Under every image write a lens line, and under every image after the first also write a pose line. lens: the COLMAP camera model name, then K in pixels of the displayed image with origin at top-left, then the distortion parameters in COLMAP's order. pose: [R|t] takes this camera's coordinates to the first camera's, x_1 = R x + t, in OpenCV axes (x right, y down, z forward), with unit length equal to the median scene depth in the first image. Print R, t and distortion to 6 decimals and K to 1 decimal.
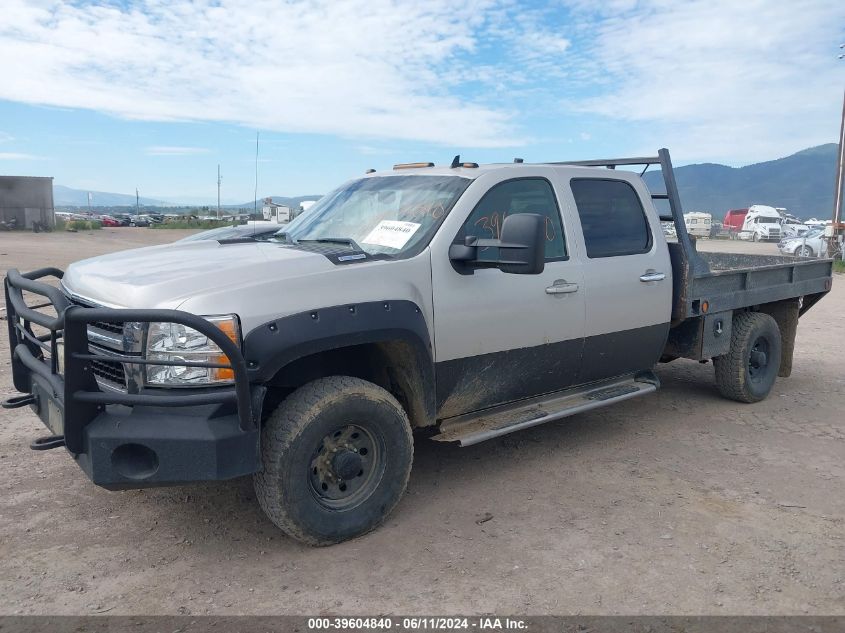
lens RADIAL K [[692.7, 0, 417.5], [0, 692.7, 317.9], [0, 0, 1]] dist [0.000265, 0.001302]
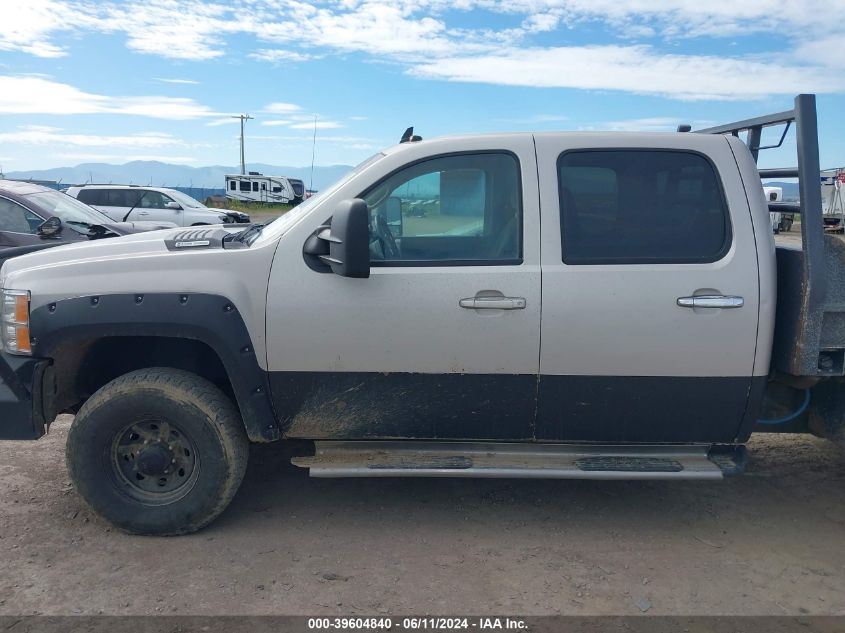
lens RADIAL K [[692.7, 0, 417.5], [0, 692.7, 317.9], [0, 0, 1]] dist [0.000265, 0.001302]
pose [[0.763077, 0.109296, -0.636999, 0.651218], [-0.098984, 0.993733, 0.051929, -0.060062], [0.638682, 0.023427, 0.769114, 0.409400]]
